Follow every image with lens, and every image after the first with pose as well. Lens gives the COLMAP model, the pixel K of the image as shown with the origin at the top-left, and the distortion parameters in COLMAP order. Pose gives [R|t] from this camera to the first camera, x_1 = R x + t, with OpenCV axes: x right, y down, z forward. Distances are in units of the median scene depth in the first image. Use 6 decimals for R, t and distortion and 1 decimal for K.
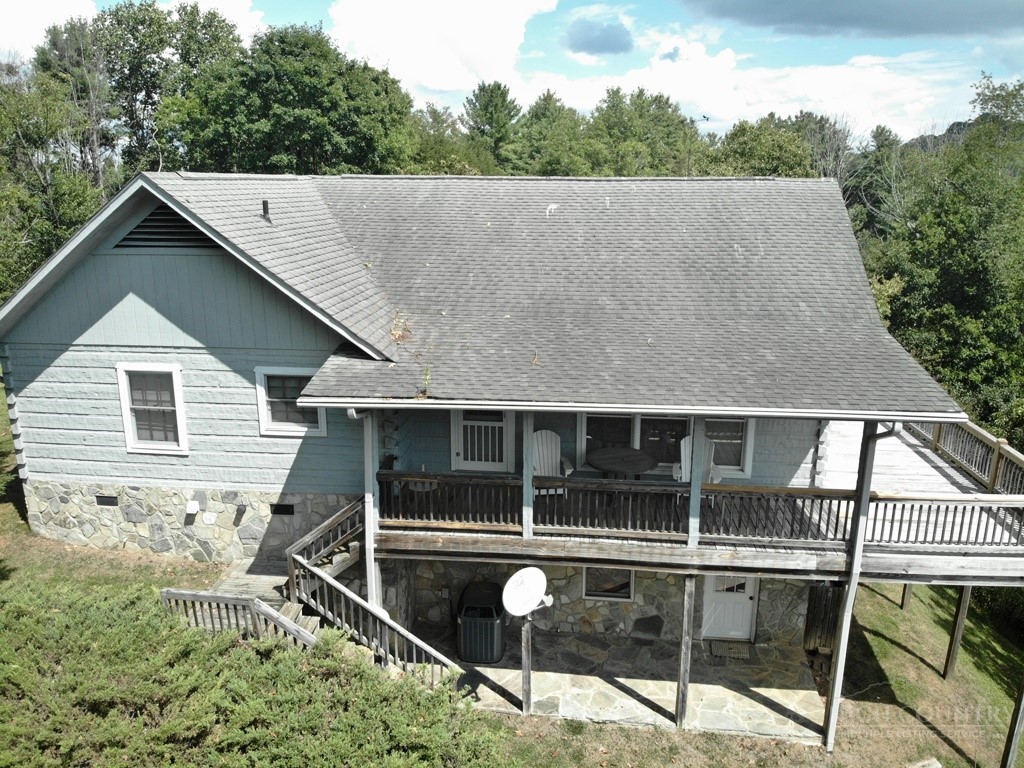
lens RADIAL K [[754.0, 0, 512.0], [0, 754.0, 384.0], [0, 0, 1]] dist [0.033296, -0.128771]
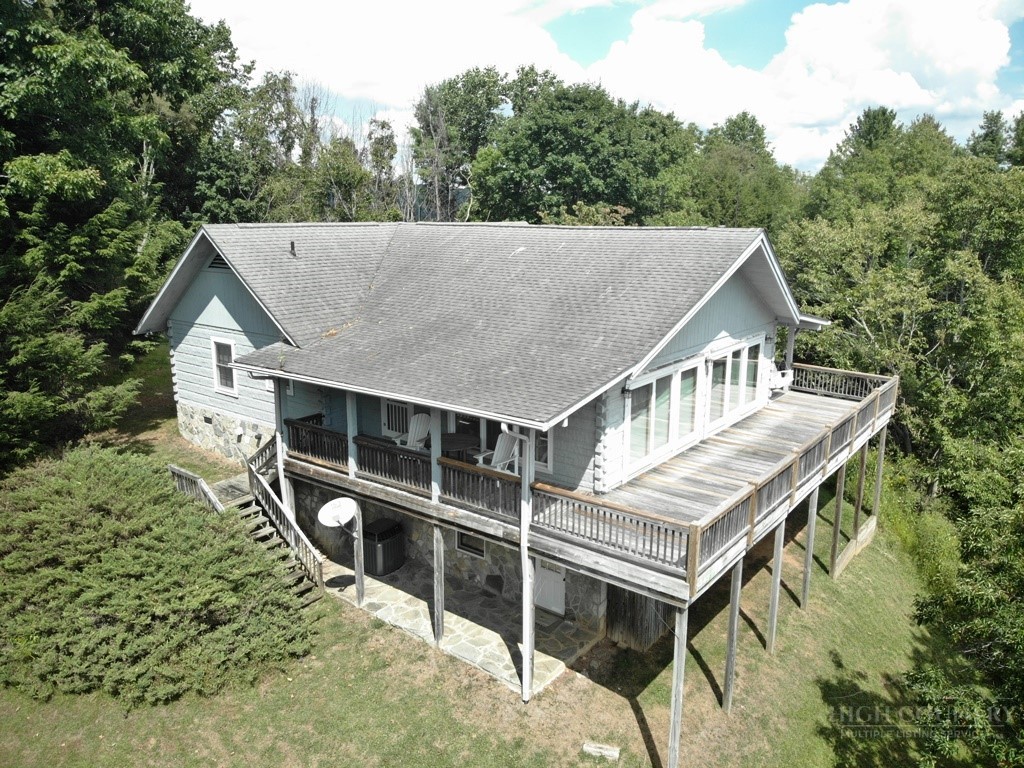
lens RADIAL K [[751.9, 0, 536.4], [0, 751.9, 385.1], [0, 0, 1]] dist [0.115302, -0.292170]
pose [[0.858240, 0.116301, -0.499897, 0.907592], [-0.131721, 0.991277, 0.004477, -0.023061], [0.496057, 0.062005, 0.866073, -0.084905]]
